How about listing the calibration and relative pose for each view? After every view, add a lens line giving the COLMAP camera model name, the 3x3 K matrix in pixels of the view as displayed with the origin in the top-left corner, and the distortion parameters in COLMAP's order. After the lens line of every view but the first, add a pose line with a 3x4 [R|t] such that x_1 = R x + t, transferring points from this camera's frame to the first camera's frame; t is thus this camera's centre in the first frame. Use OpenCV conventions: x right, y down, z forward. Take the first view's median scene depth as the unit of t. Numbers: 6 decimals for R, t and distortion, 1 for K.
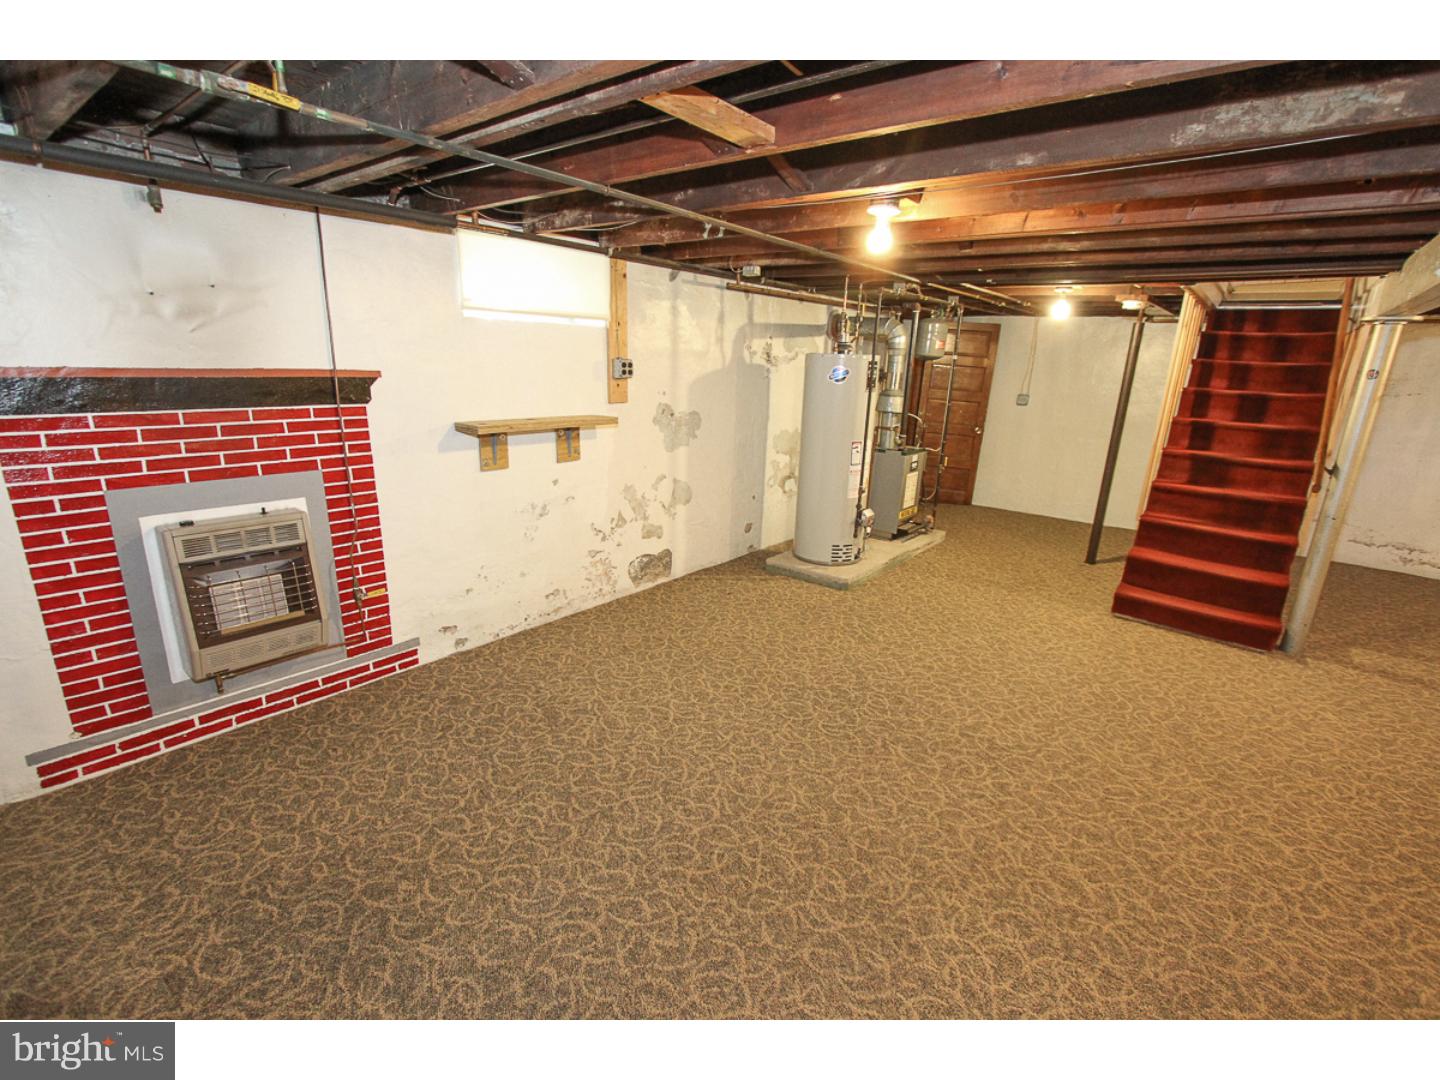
lens RADIAL K [[662.5, 0, 722.1], [0, 662.5, 552.4], [0, 0, 1]] dist [-0.015145, -0.000197]
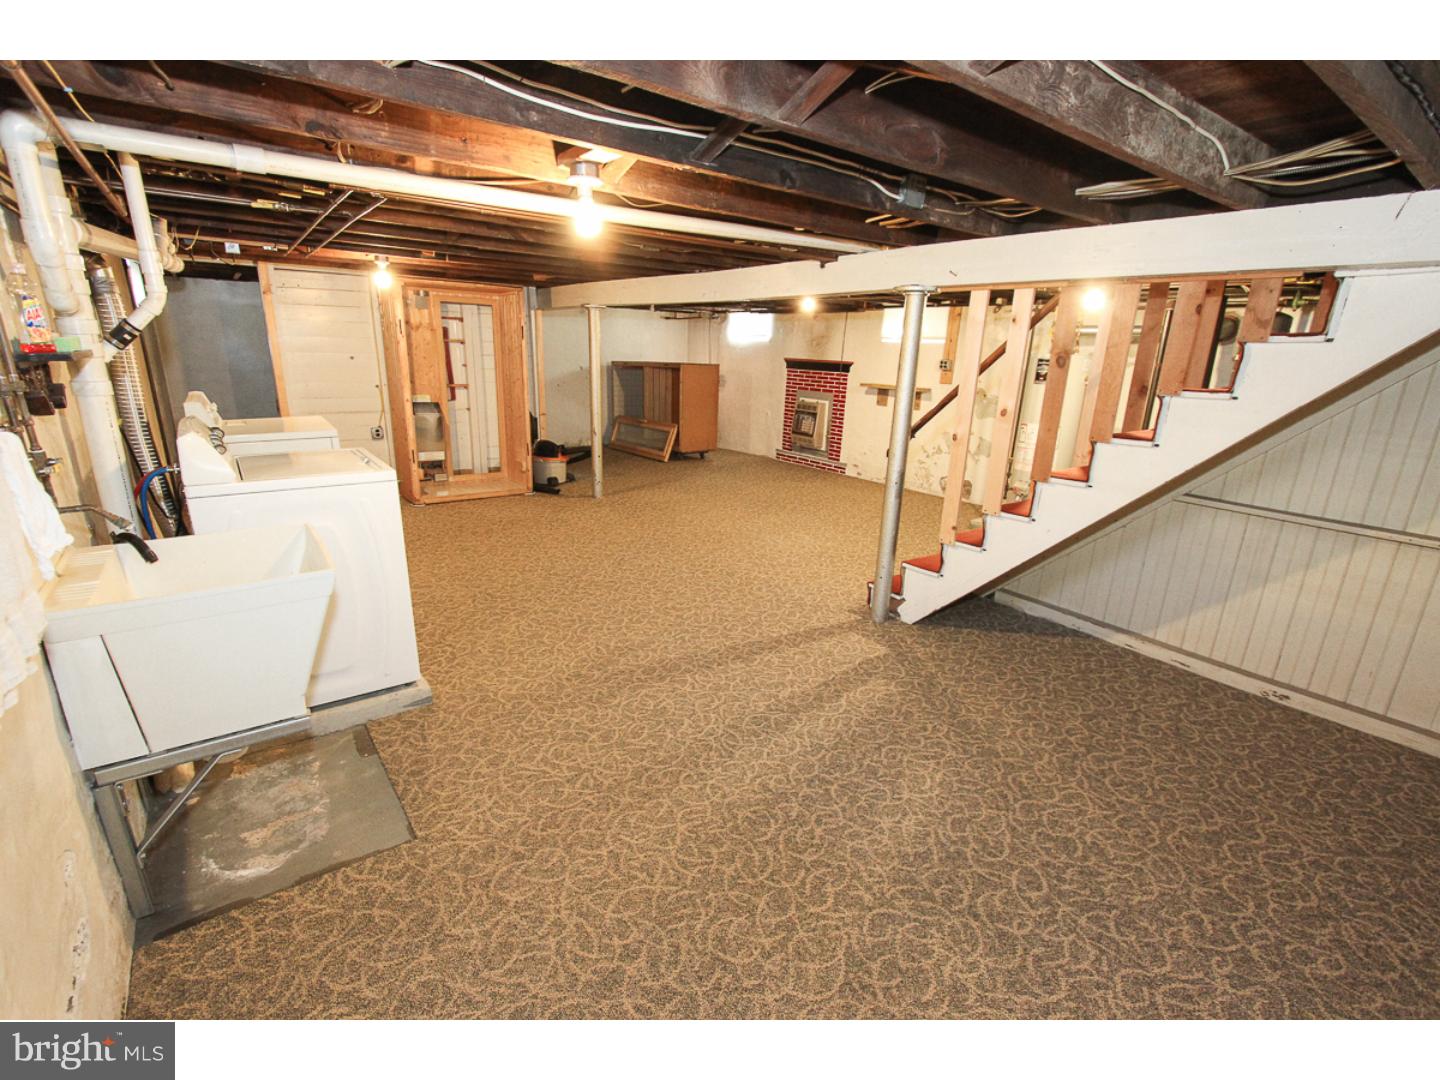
lens RADIAL K [[662.5, 0, 722.1], [0, 662.5, 552.4], [0, 0, 1]] dist [-0.015145, -0.000197]
pose [[-0.244256, 0.242248, -0.938965, 2.138296], [-0.318098, 0.894698, 0.313575, -0.215632], [0.916053, 0.375275, -0.141477, 1.009753]]
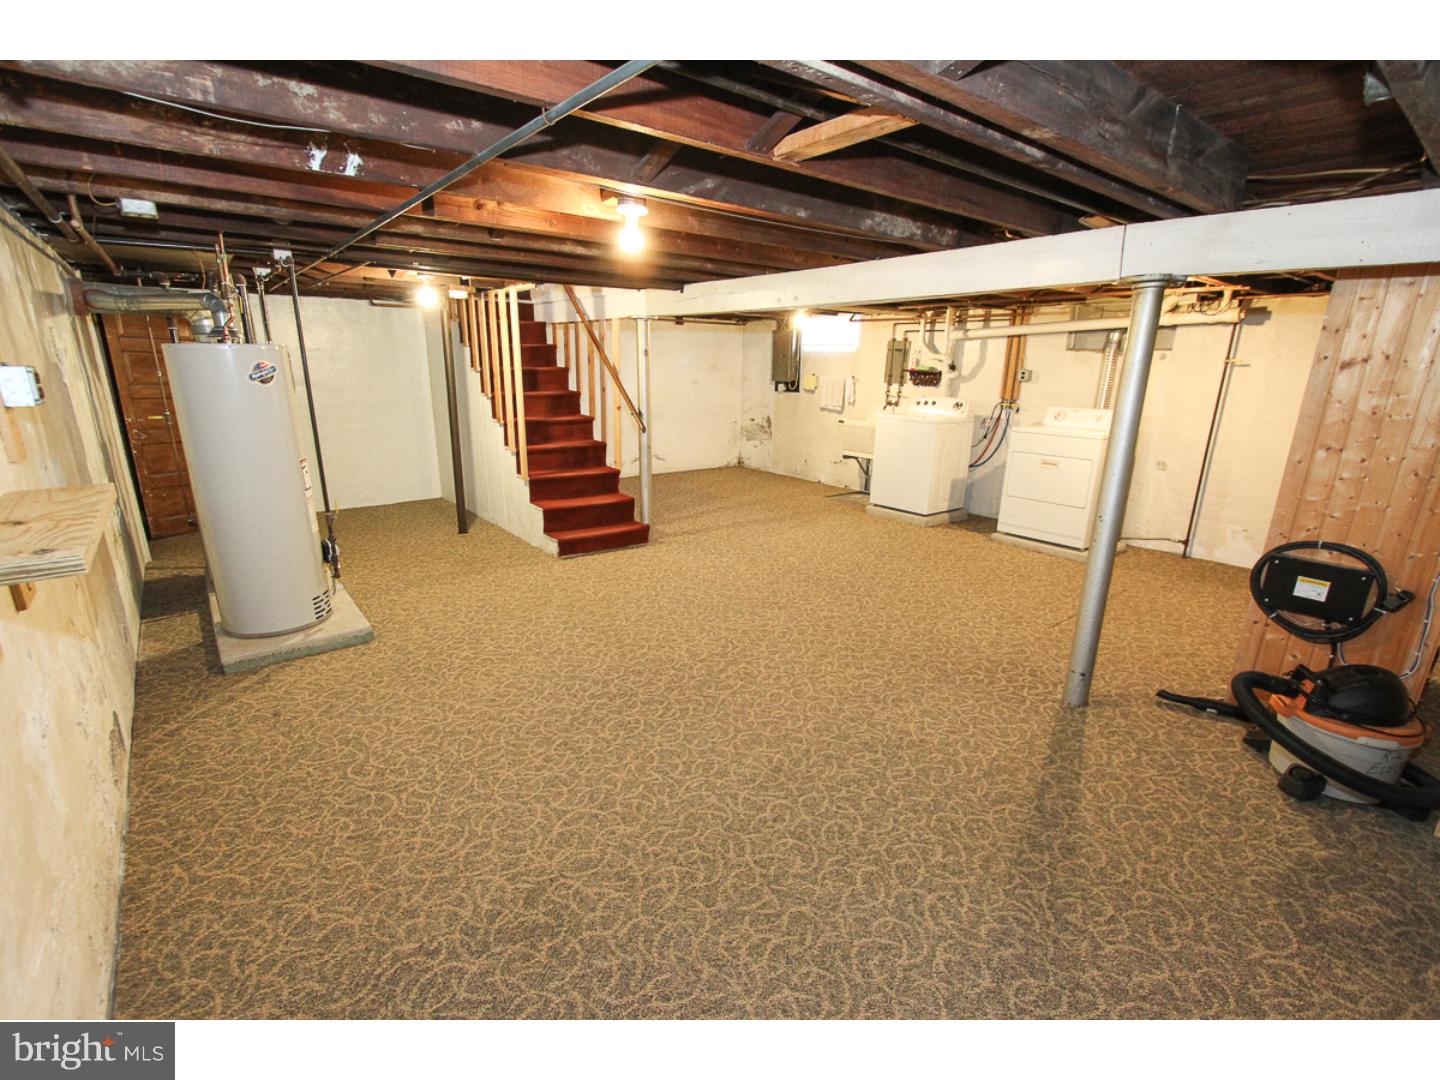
lens RADIAL K [[662.5, 0, 722.1], [0, 662.5, 552.4], [0, 0, 1]] dist [-0.015145, -0.000197]
pose [[0.212571, -0.303785, 0.928724, -0.583003], [0.267953, 0.932135, 0.243570, -0.165120], [-0.939689, 0.197078, 0.279544, 0.482435]]
